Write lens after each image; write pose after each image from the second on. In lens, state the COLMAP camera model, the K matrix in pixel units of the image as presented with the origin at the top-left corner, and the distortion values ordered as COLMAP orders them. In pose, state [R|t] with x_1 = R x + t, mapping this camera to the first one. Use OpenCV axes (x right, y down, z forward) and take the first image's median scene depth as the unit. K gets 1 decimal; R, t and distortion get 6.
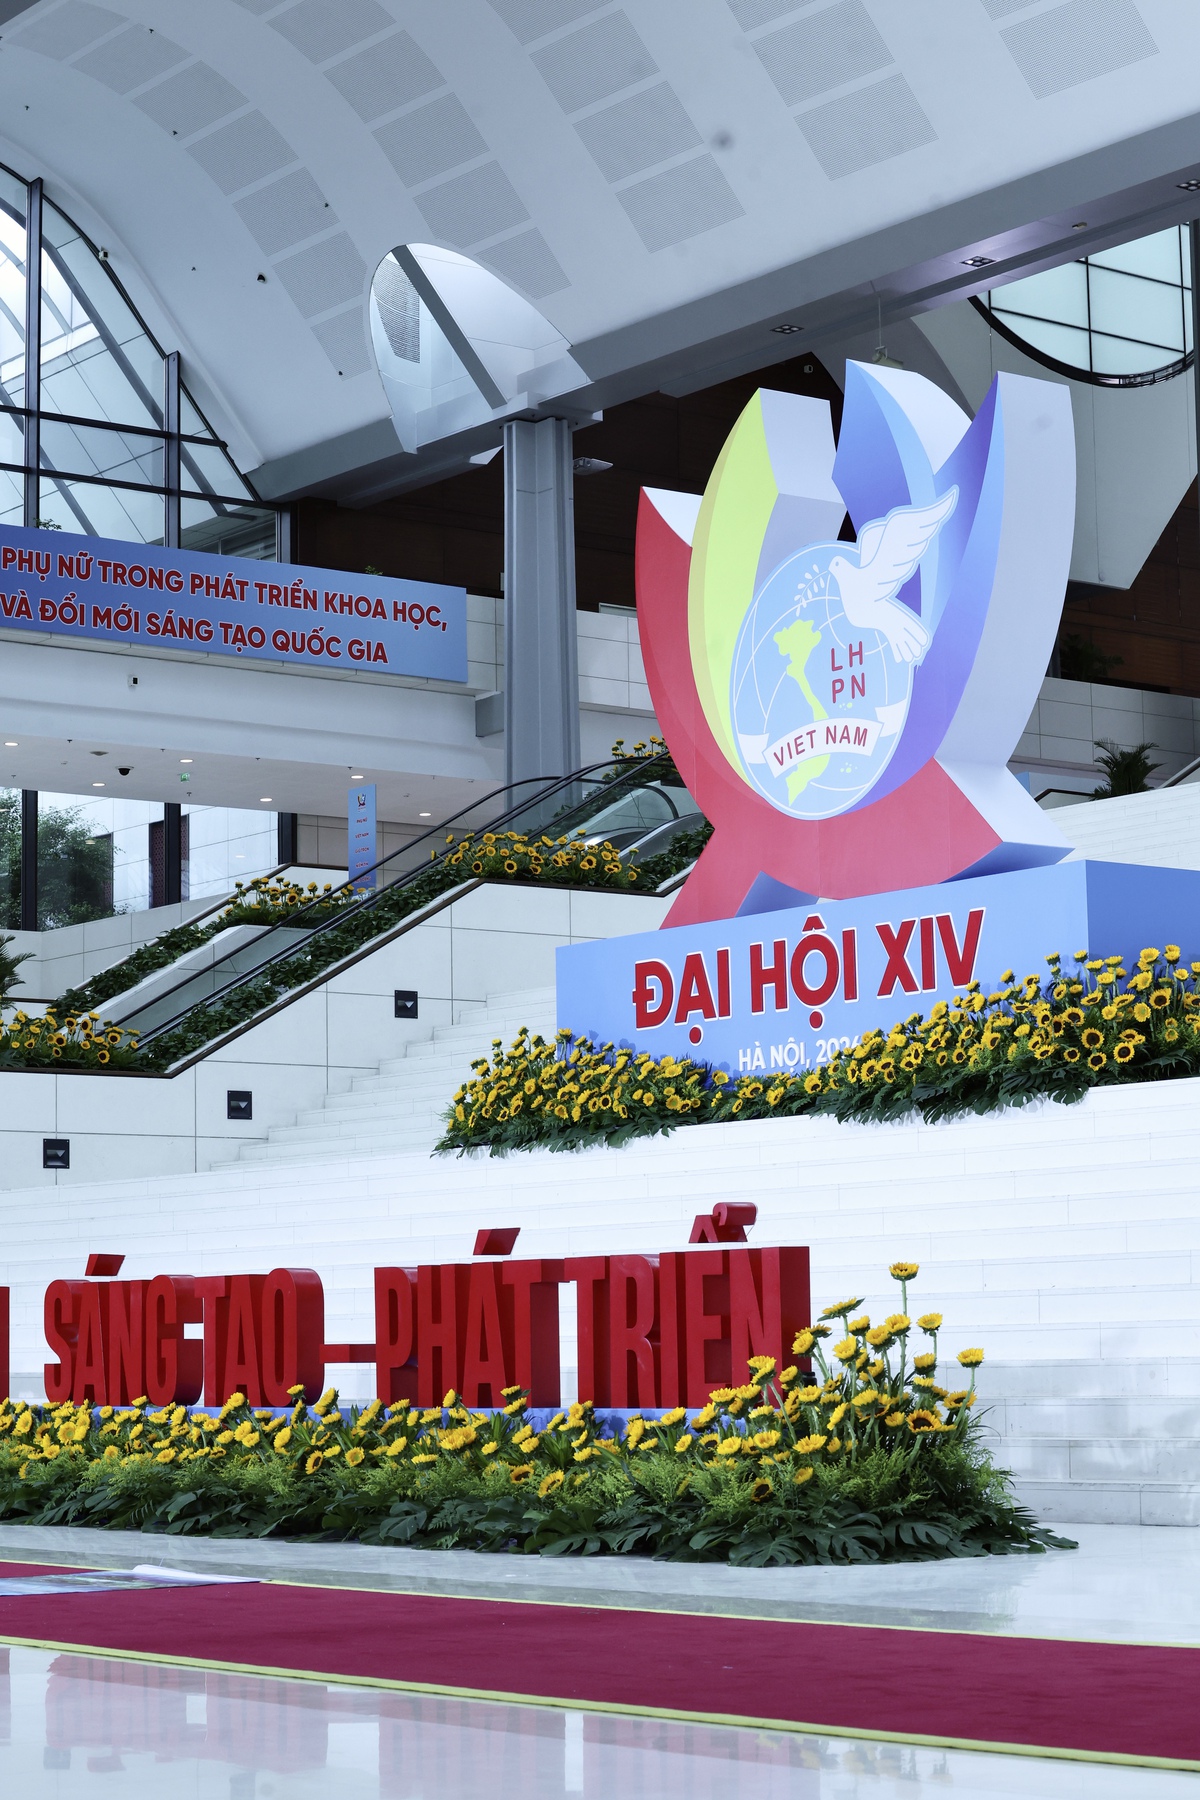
lens RADIAL K [[3644.2, 0, 600.0], [0, 3644.2, 900.0], [0, 0, 1]] dist [-0.157448, -0.025461]
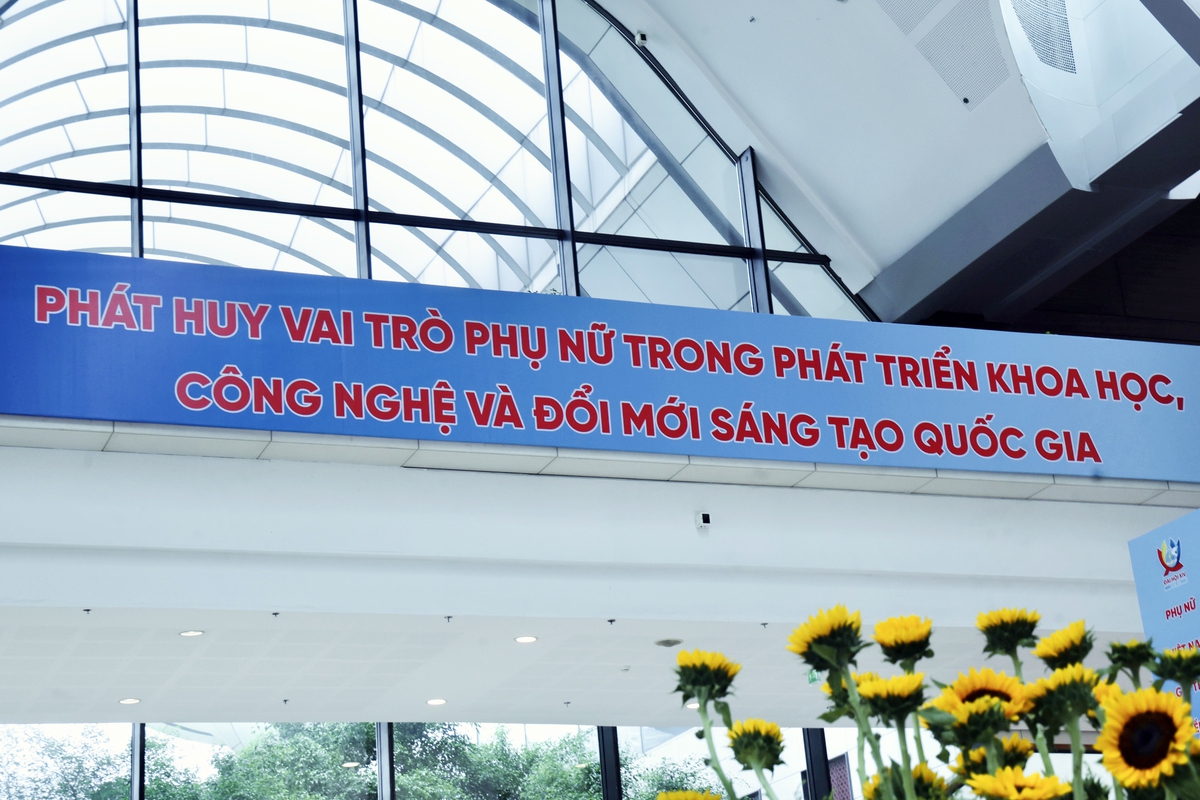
lens RADIAL K [[2094.7, 0, 600.0], [0, 2094.7, 400.0], [0, 0, 1]] dist [0.263441, -0.017203]
pose [[0.962459, -0.148005, -0.227524, -0.057002], [0.095536, 0.969333, -0.226422, 0.001341], [0.254058, 0.196185, 0.947083, 0.622286]]
